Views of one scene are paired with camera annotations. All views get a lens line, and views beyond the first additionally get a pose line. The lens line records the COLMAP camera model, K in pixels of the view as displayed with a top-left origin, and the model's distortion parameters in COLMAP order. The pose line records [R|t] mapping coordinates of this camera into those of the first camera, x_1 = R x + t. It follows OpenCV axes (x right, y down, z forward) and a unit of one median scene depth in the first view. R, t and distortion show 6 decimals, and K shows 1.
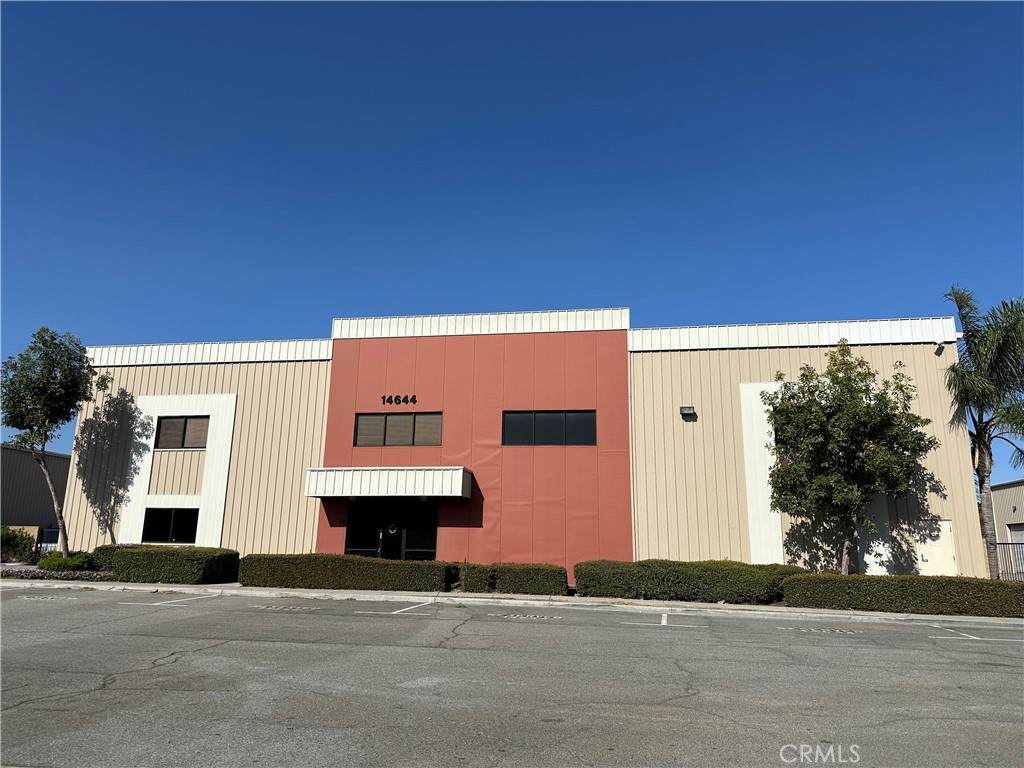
lens RADIAL K [[710.5, 0, 509.1], [0, 710.5, 374.1], [0, 0, 1]] dist [0.110769, -0.169756]
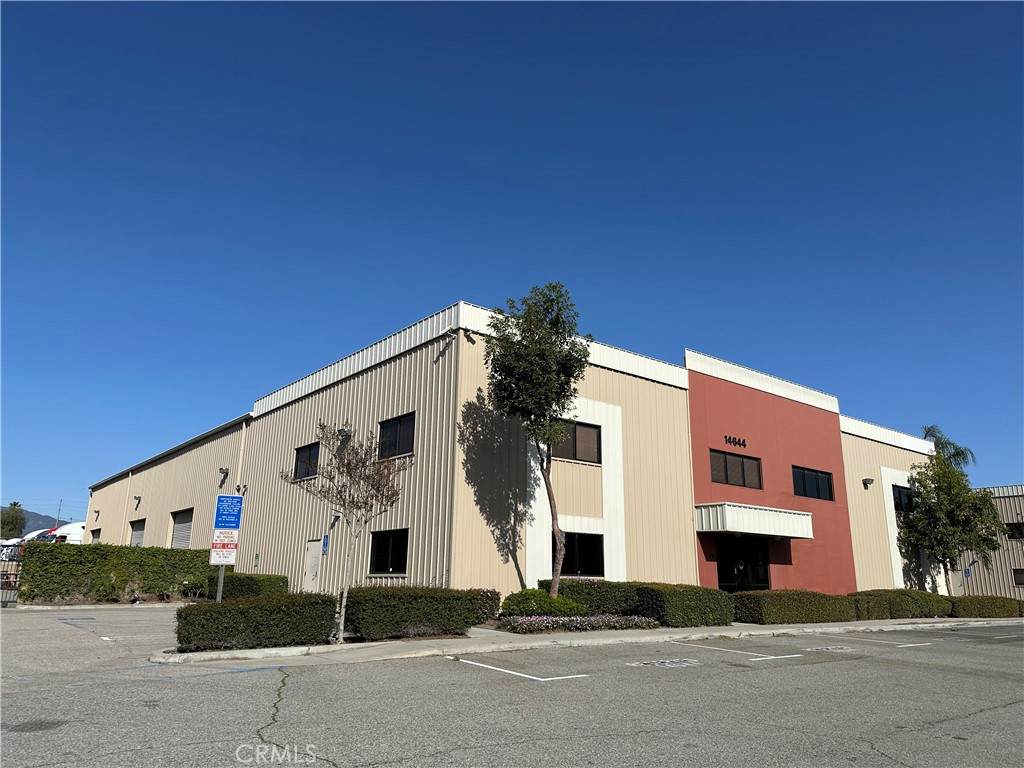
lens RADIAL K [[710.5, 0, 509.1], [0, 710.5, 374.1], [0, 0, 1]] dist [0.110769, -0.169756]
pose [[0.656083, 0.199469, 0.727851, -1.222684], [-0.180210, 0.977947, -0.105568, 0.116057], [-0.732857, -0.061905, 0.677561, 0.550961]]
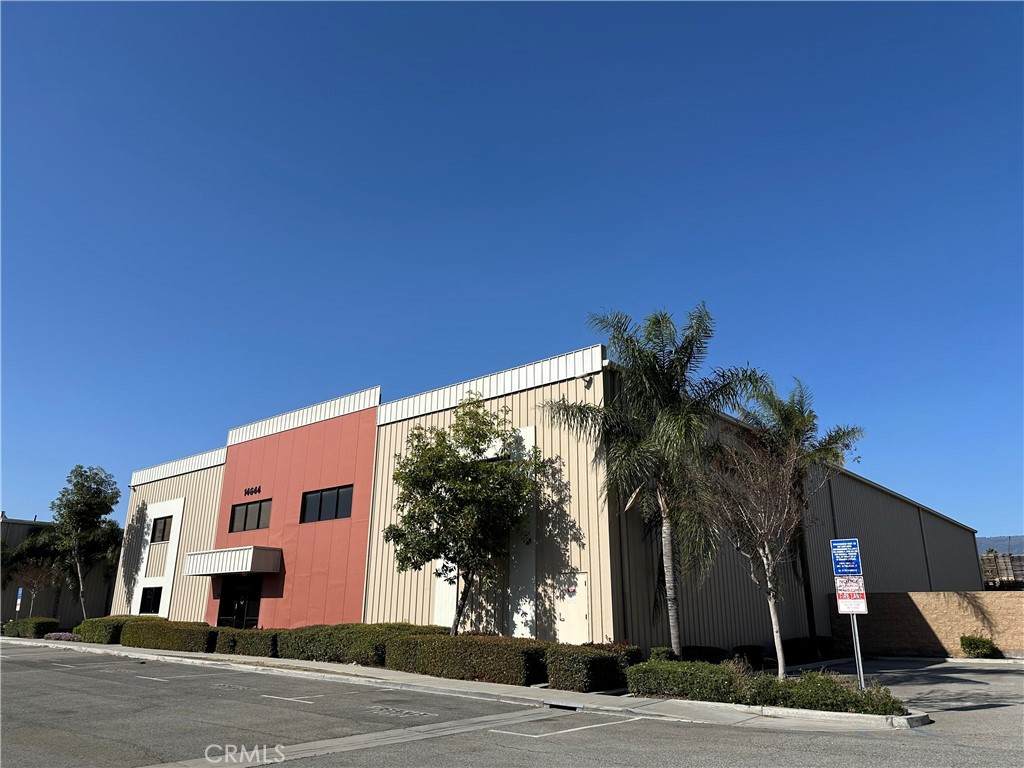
lens RADIAL K [[710.5, 0, 509.1], [0, 710.5, 374.1], [0, 0, 1]] dist [0.110769, -0.169756]
pose [[0.857100, -0.174393, -0.484734, 0.883174], [0.129149, 0.983648, -0.125527, 0.052673], [0.498699, 0.044986, 0.865607, 0.154908]]
